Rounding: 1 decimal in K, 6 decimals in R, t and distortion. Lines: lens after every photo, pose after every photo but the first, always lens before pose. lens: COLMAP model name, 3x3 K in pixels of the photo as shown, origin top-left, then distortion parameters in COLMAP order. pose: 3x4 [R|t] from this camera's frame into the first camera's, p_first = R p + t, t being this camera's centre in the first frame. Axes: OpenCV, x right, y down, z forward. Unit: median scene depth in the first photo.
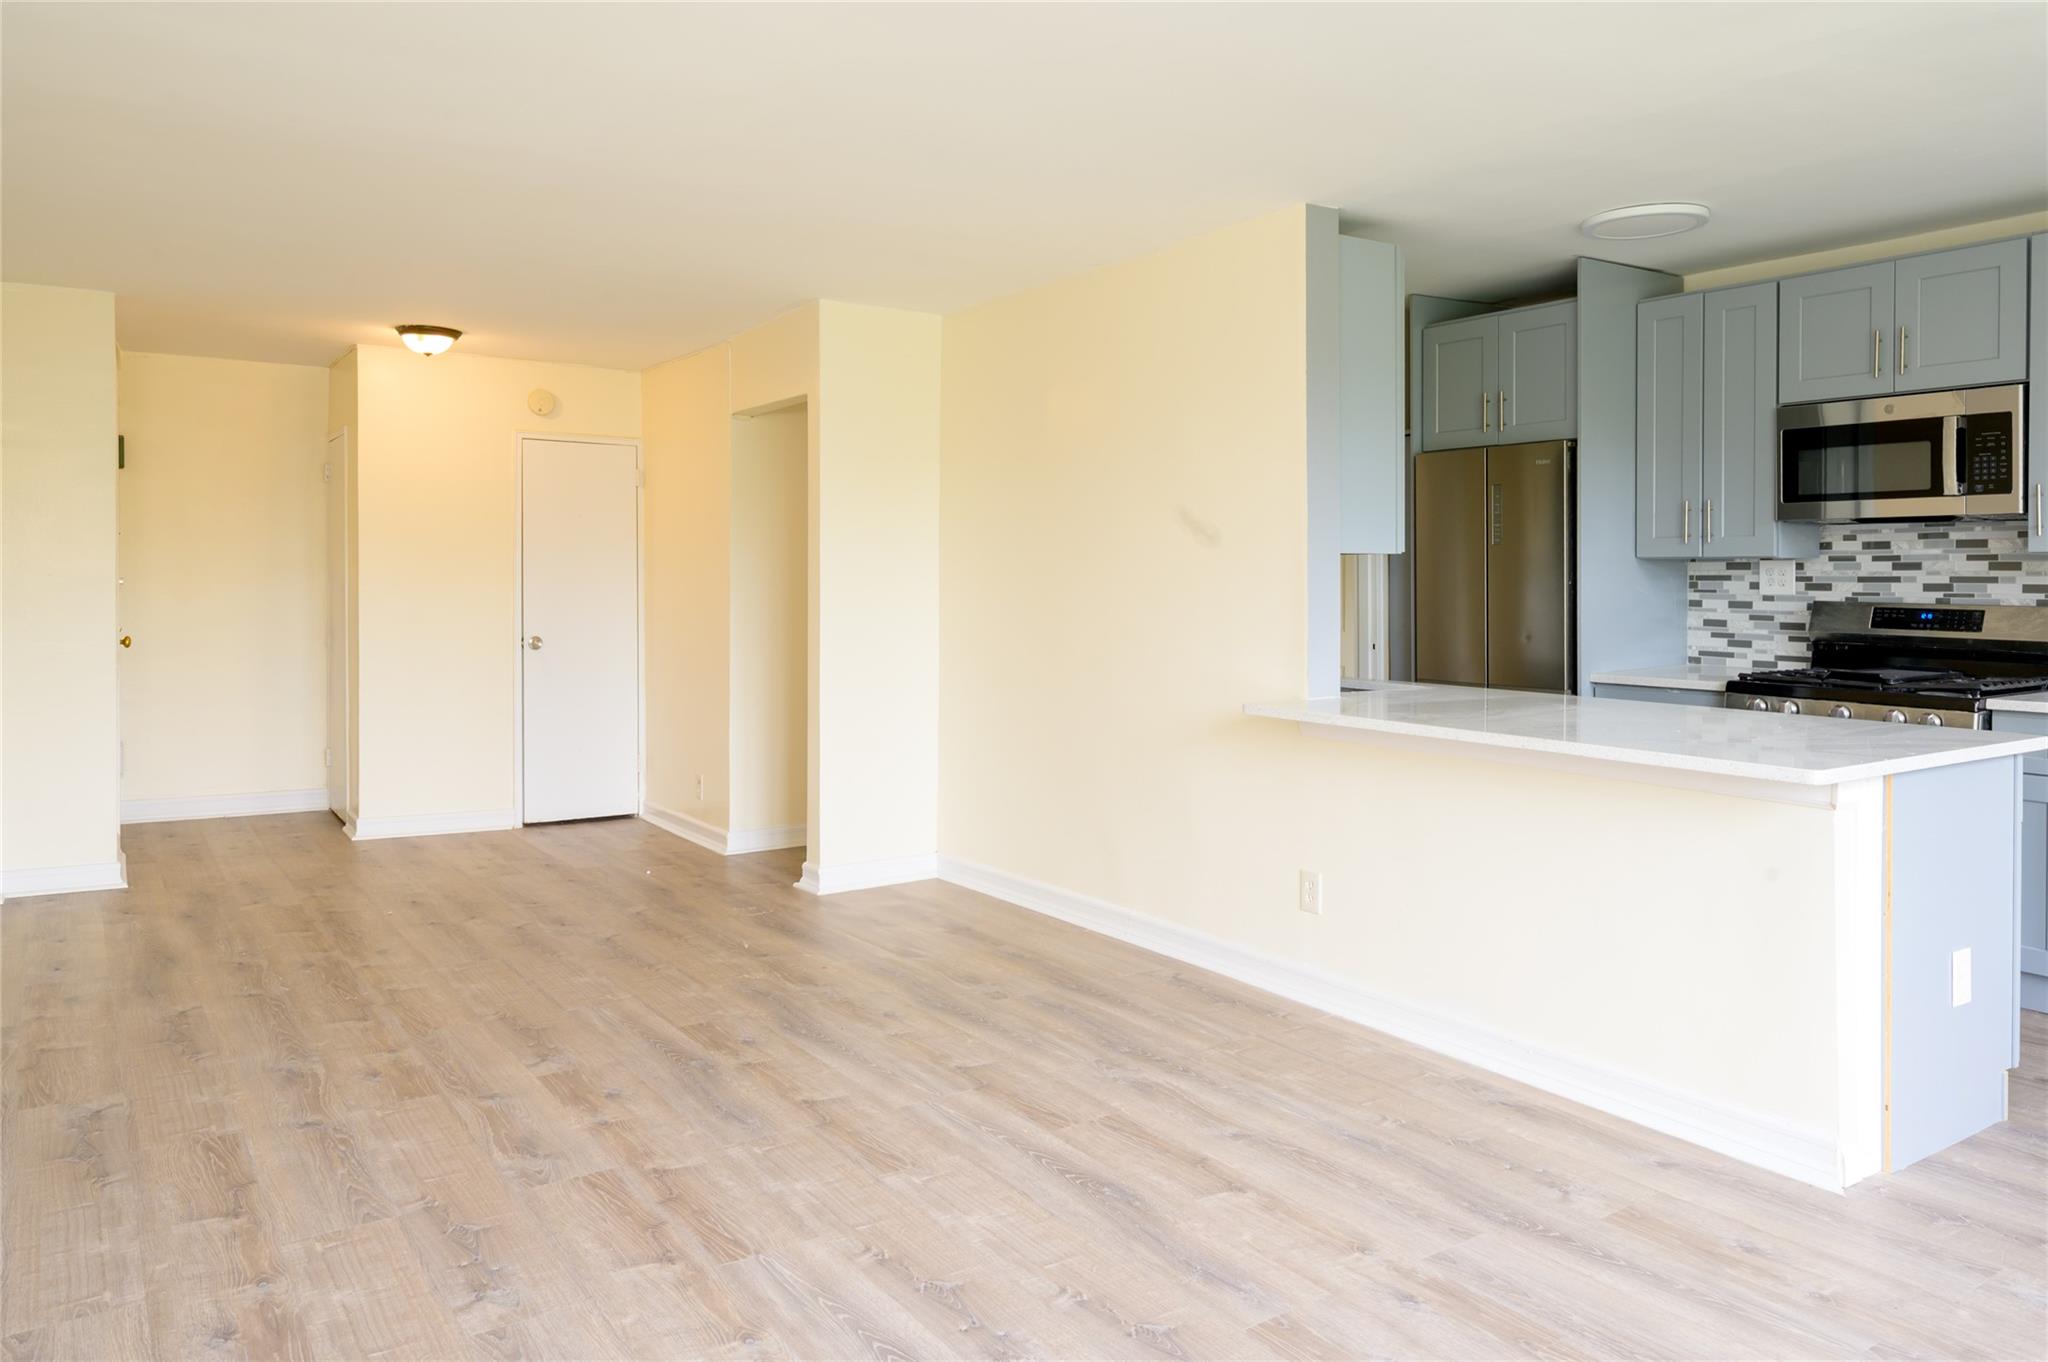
lens RADIAL K [[1390.9, 0, 1023.7], [0, 1390.9, 610.4], [0, 0, 1]] dist [-0.000523, 0.001273]
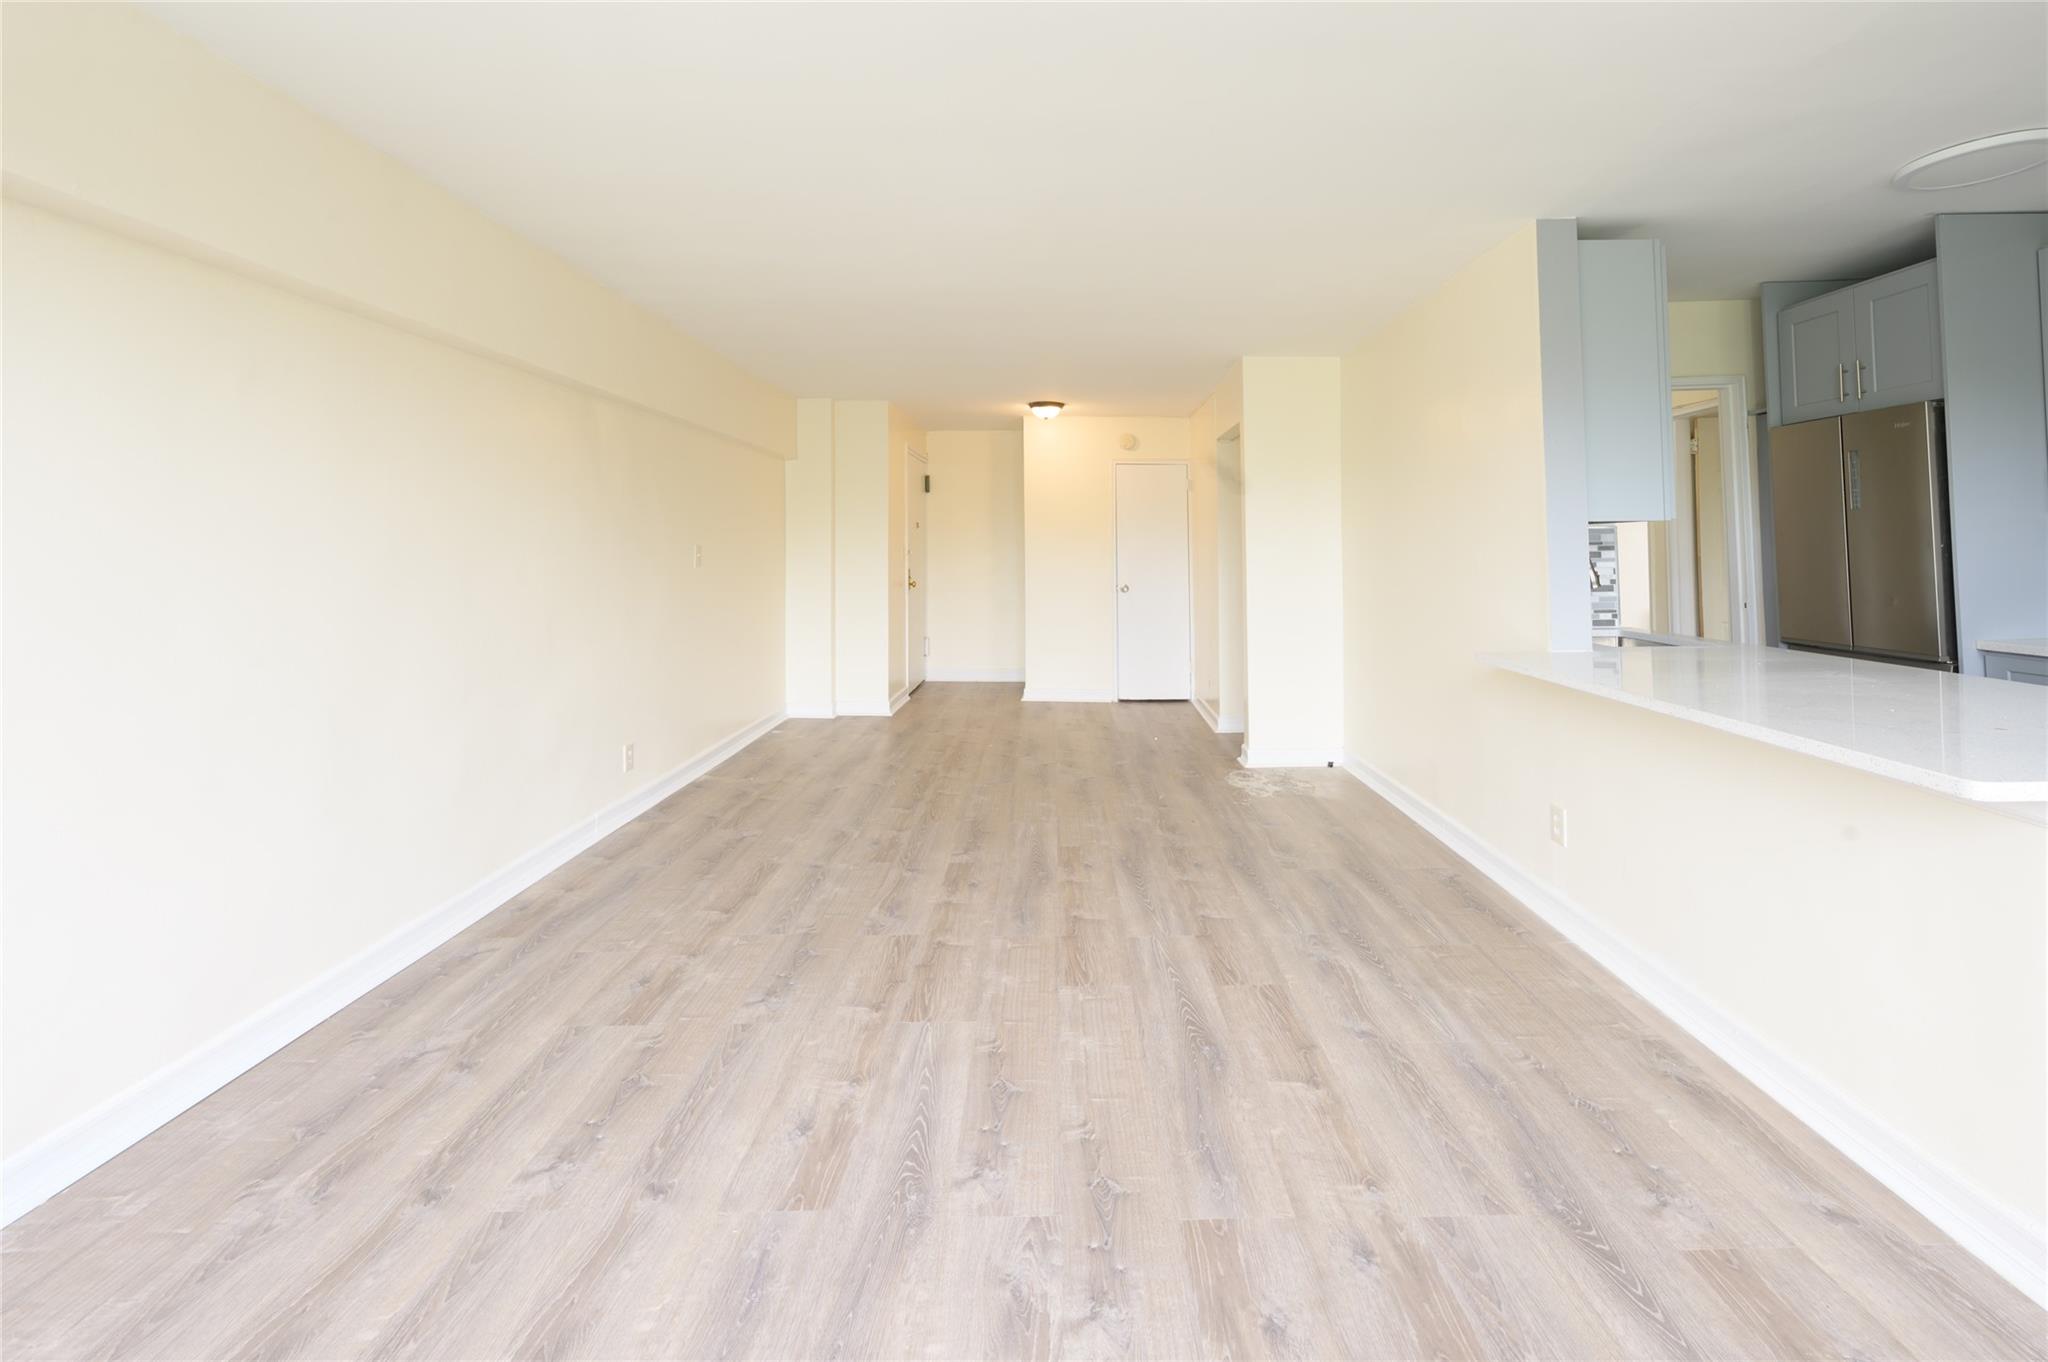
lens RADIAL K [[871.7, 0, 1021.7], [0, 871.7, 527.2], [0, 0, 1]] dist [0.000414, 0.000031]
pose [[0.837929, -0.020657, -0.545388, 0.173508], [-0.005392, 0.998921, -0.046118, -0.001223], [0.545753, 0.041584, 0.836914, 0.126902]]
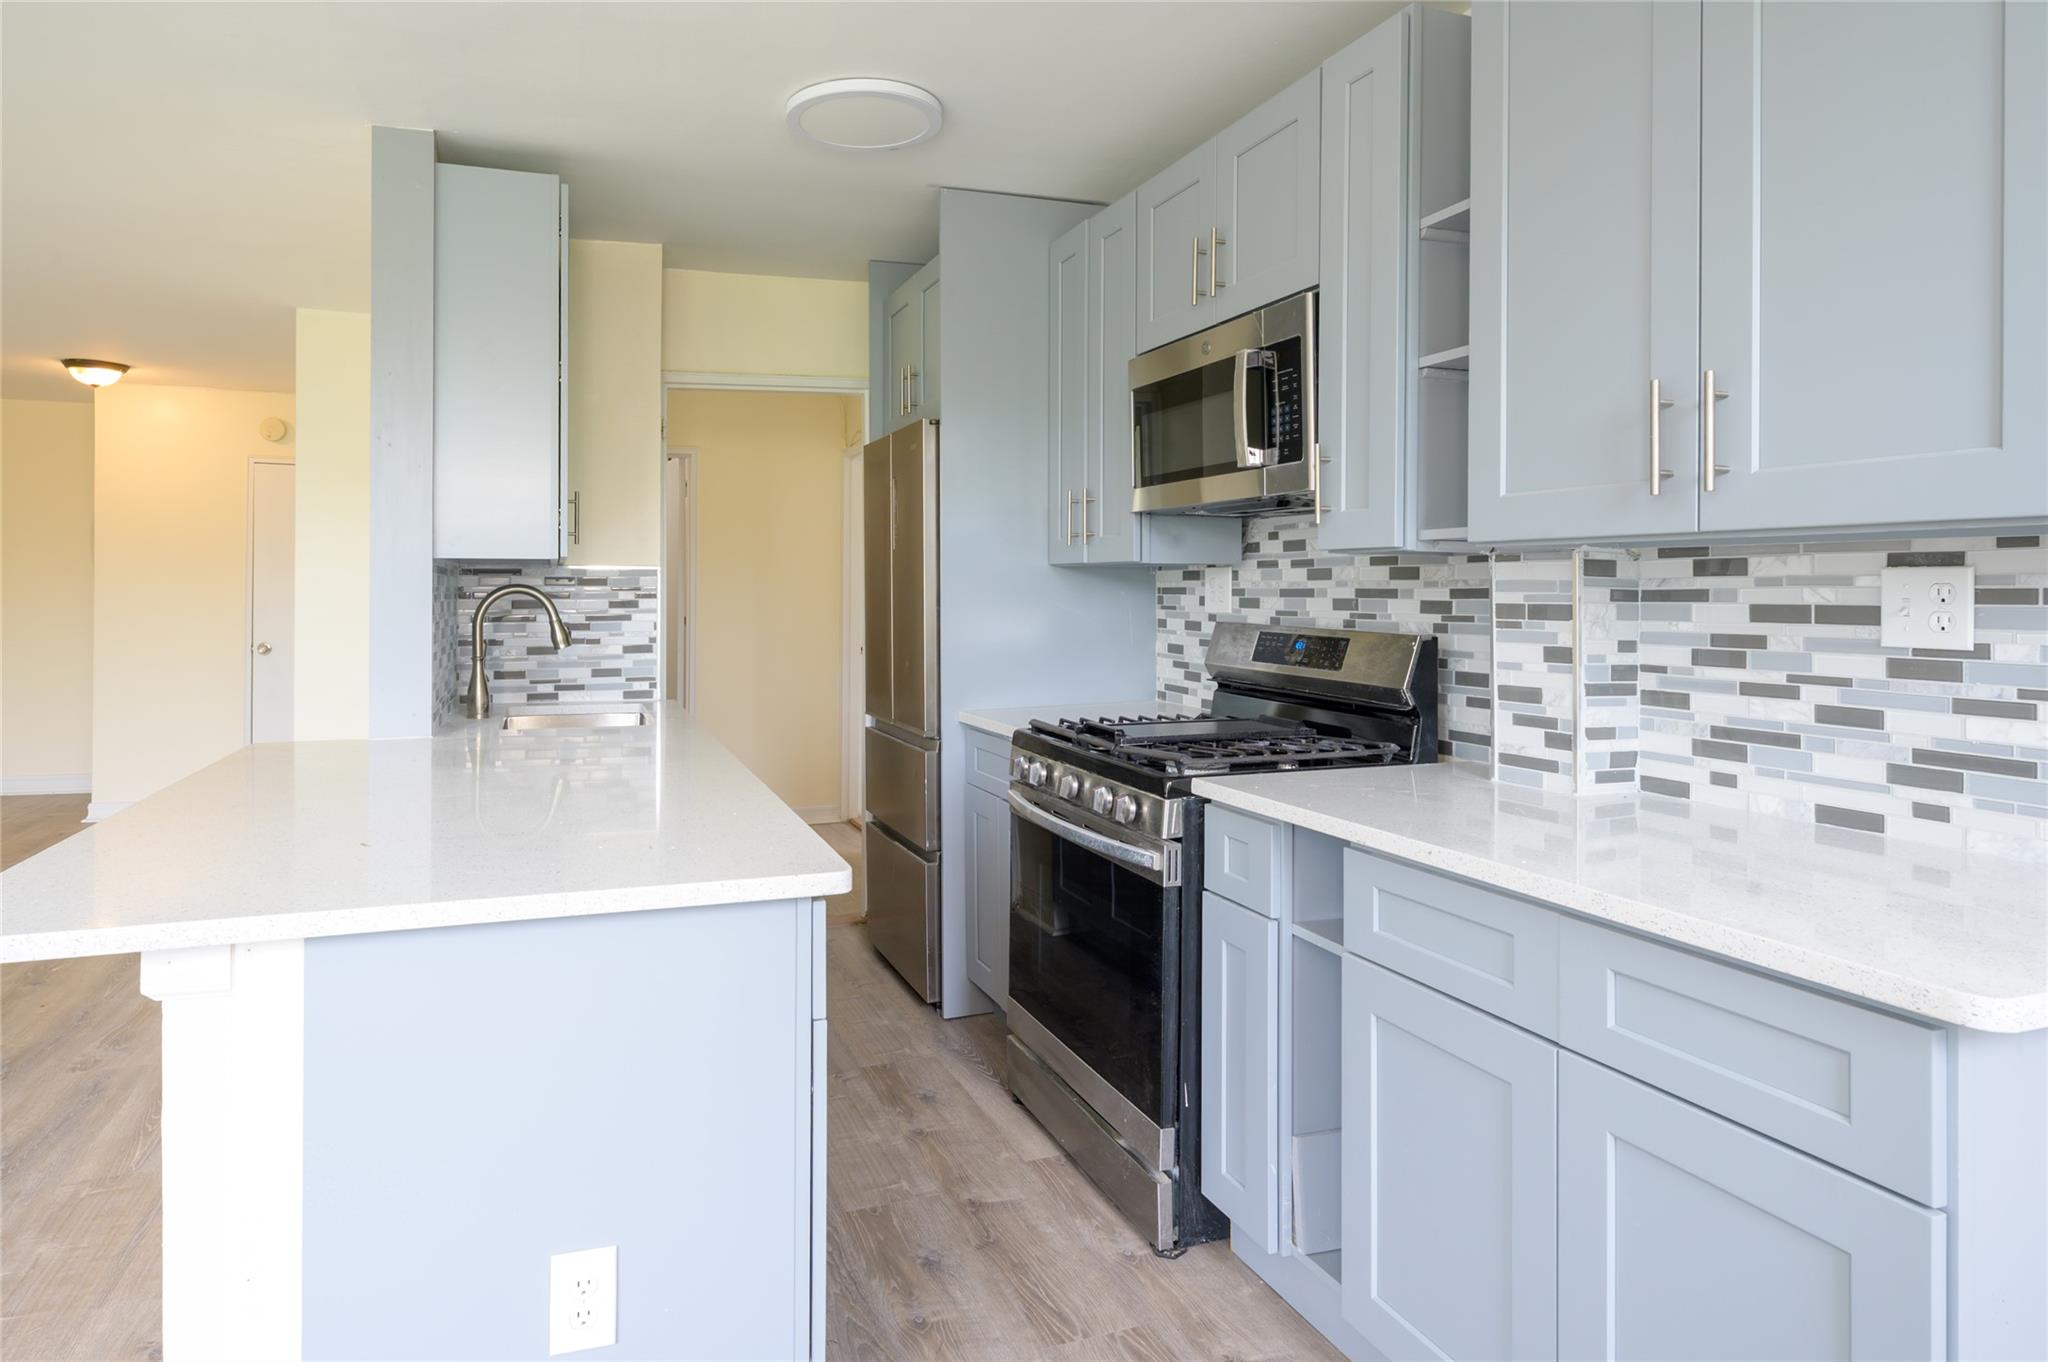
lens RADIAL K [[1169.8, 0, 932.2], [0, 1169.8, 606.7], [0, 0, 1]] dist [-0.001443, -0.000504]
pose [[0.964742, 0.004735, -0.263154, 0.618970], [-0.007544, 0.999925, -0.009664, -0.008174], [0.263088, 0.011308, 0.964706, 0.383465]]
